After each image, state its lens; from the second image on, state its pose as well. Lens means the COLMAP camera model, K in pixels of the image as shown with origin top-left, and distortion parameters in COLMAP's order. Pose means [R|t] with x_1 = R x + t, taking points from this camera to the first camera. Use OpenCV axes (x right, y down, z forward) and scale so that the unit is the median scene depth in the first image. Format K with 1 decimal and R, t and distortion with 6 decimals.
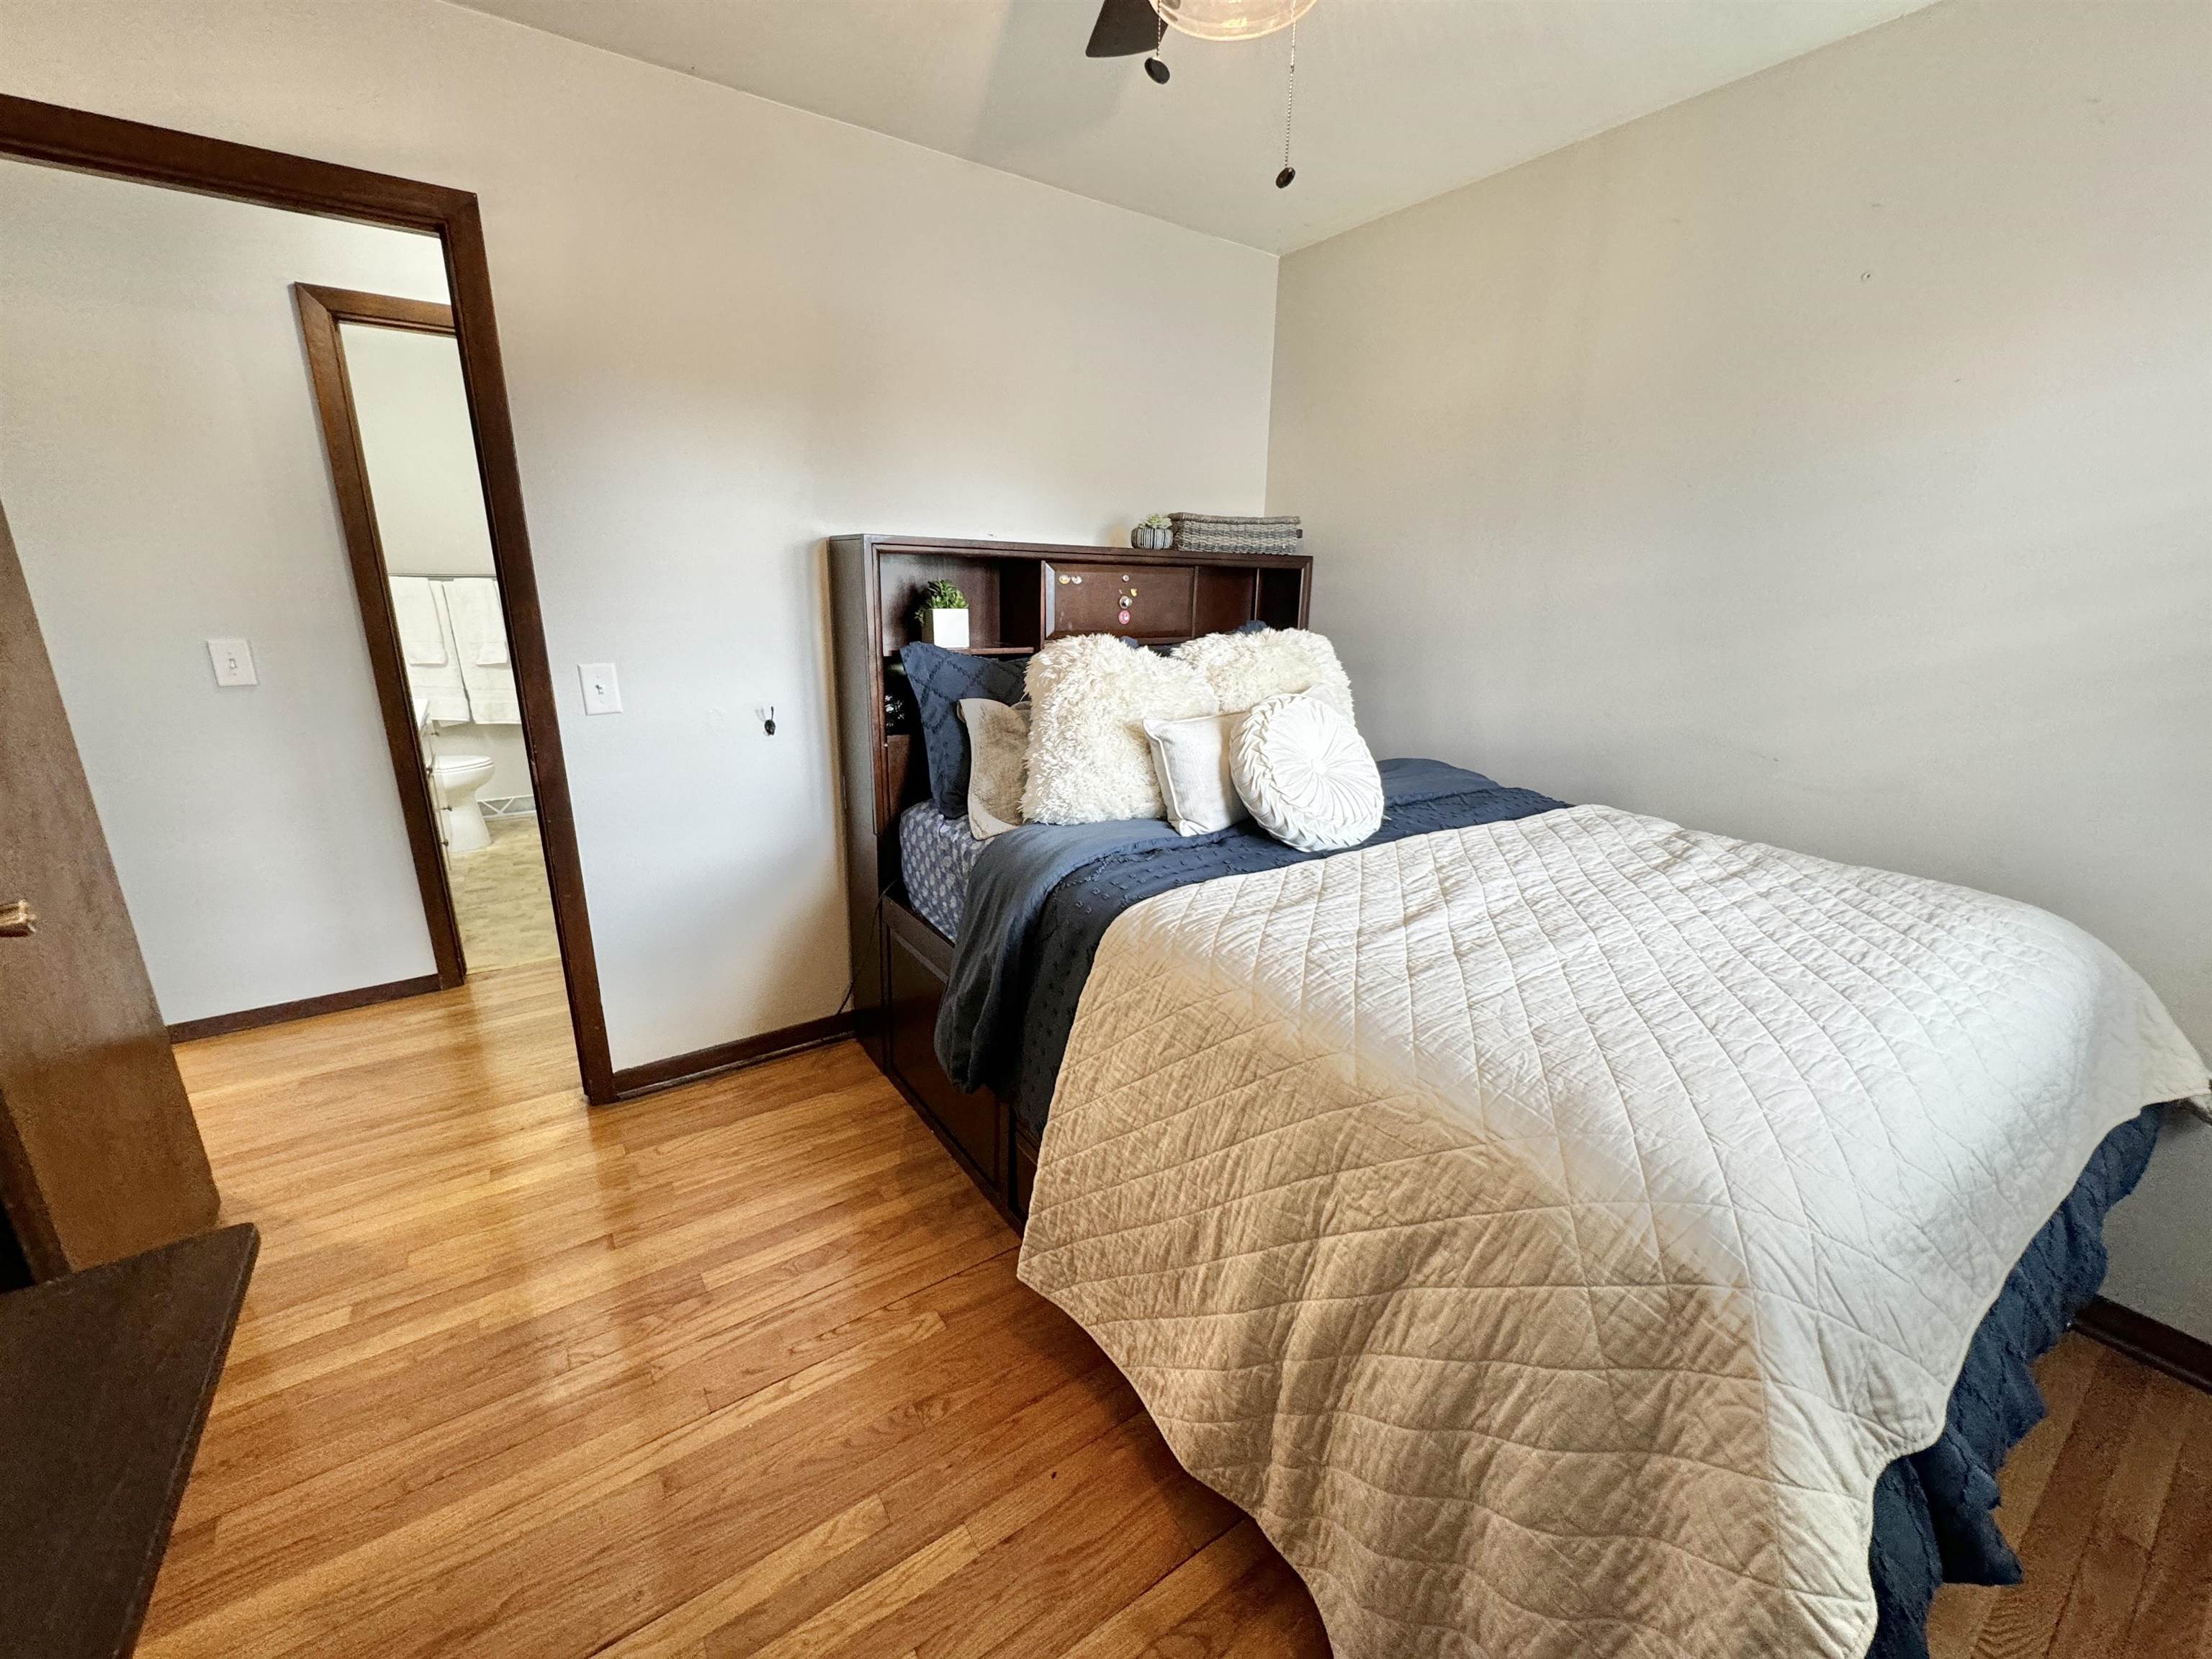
lens RADIAL K [[878.2, 0, 1096.4], [0, 878.2, 837.2], [0, 0, 1]] dist [-0.002722, 0.000191]
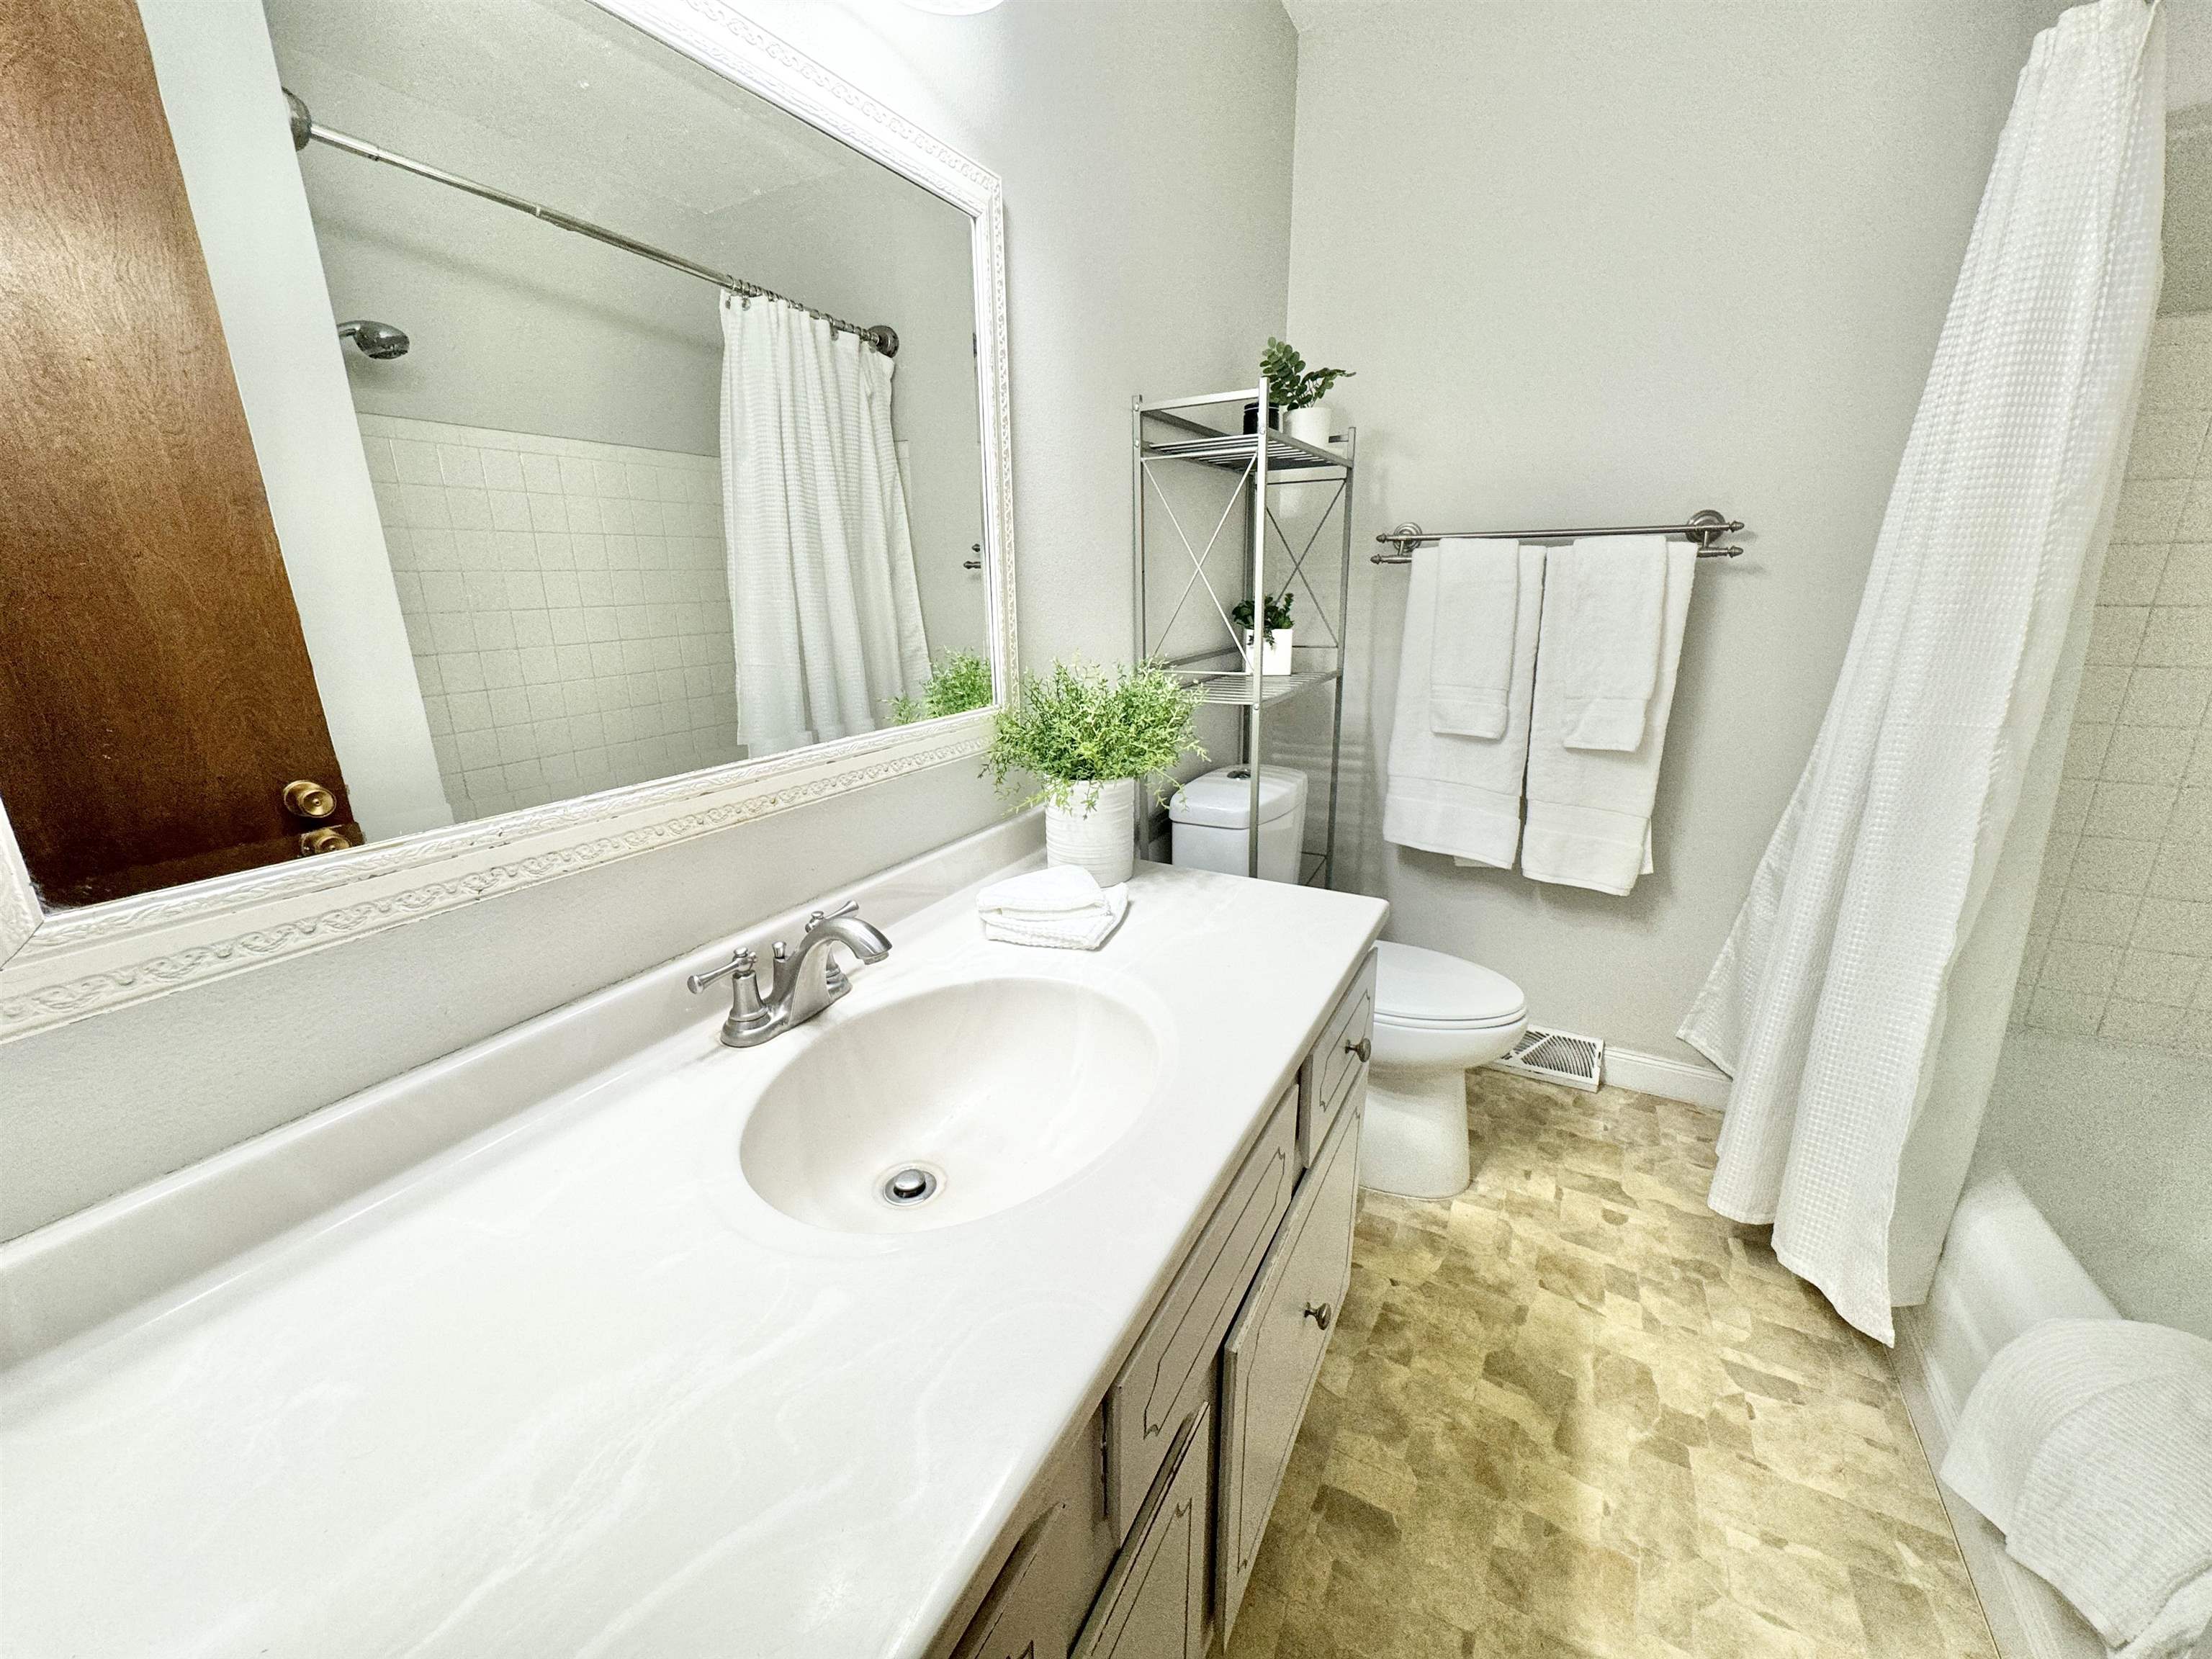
lens RADIAL K [[878.2, 0, 1108.0], [0, 878.2, 826.2], [0, 0, 1]] dist [-0.002722, 0.000191]
pose [[0.459334, 0.227233, -0.858707, -0.452923], [-0.224355, 0.965060, 0.135365, -0.173209], [0.859463, 0.130477, 0.494266, 0.630529]]
